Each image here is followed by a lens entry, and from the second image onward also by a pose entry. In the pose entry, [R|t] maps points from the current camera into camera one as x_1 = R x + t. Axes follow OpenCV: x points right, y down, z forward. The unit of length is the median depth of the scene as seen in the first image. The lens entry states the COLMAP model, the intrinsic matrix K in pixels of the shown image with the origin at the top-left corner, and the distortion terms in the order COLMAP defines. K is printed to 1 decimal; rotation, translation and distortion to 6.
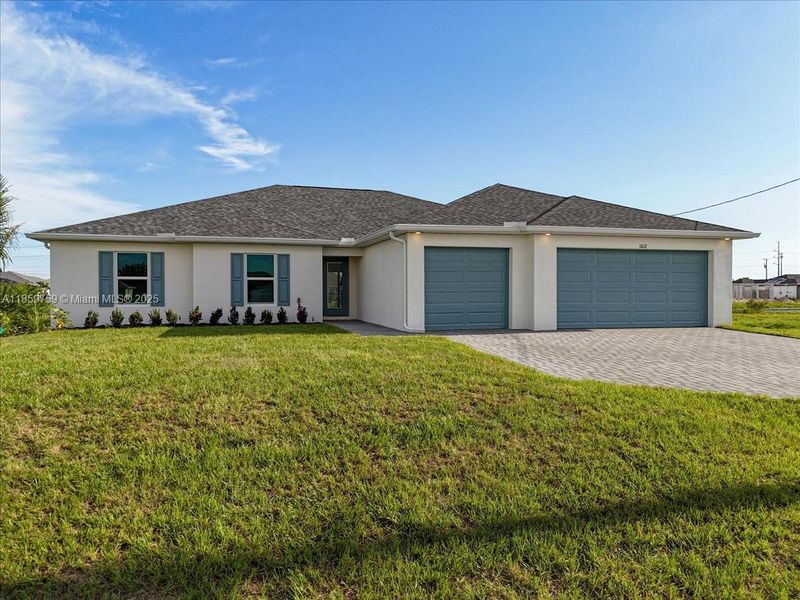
lens RADIAL K [[609.6, 0, 394.9], [0, 609.6, 297.0], [0, 0, 1]] dist [0.057456, -0.046919]
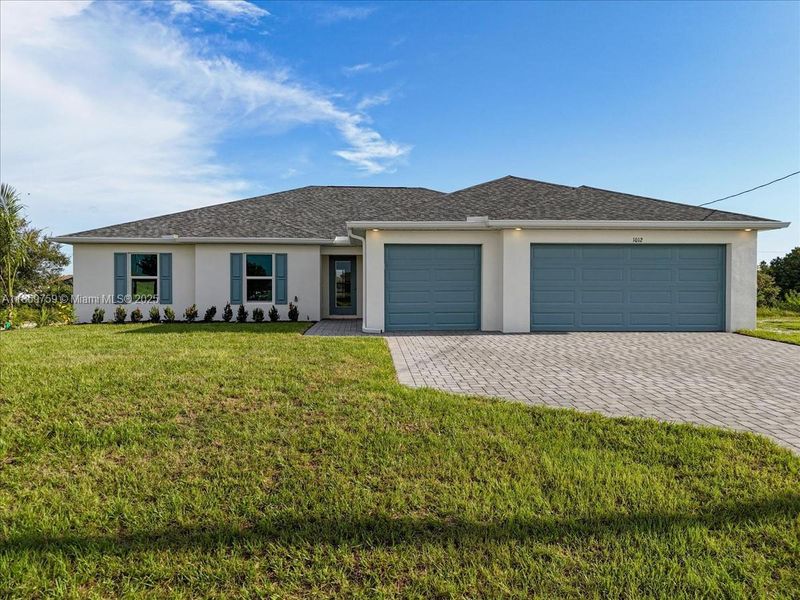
lens RADIAL K [[609.6, 0, 399.9], [0, 609.6, 302.5], [0, 0, 1]] dist [0.057456, -0.046919]
pose [[0.975438, 0.006023, -0.220192, 0.234894], [-0.003627, 0.999930, 0.011283, -0.000937], [0.220244, -0.010207, 0.975391, 0.049474]]
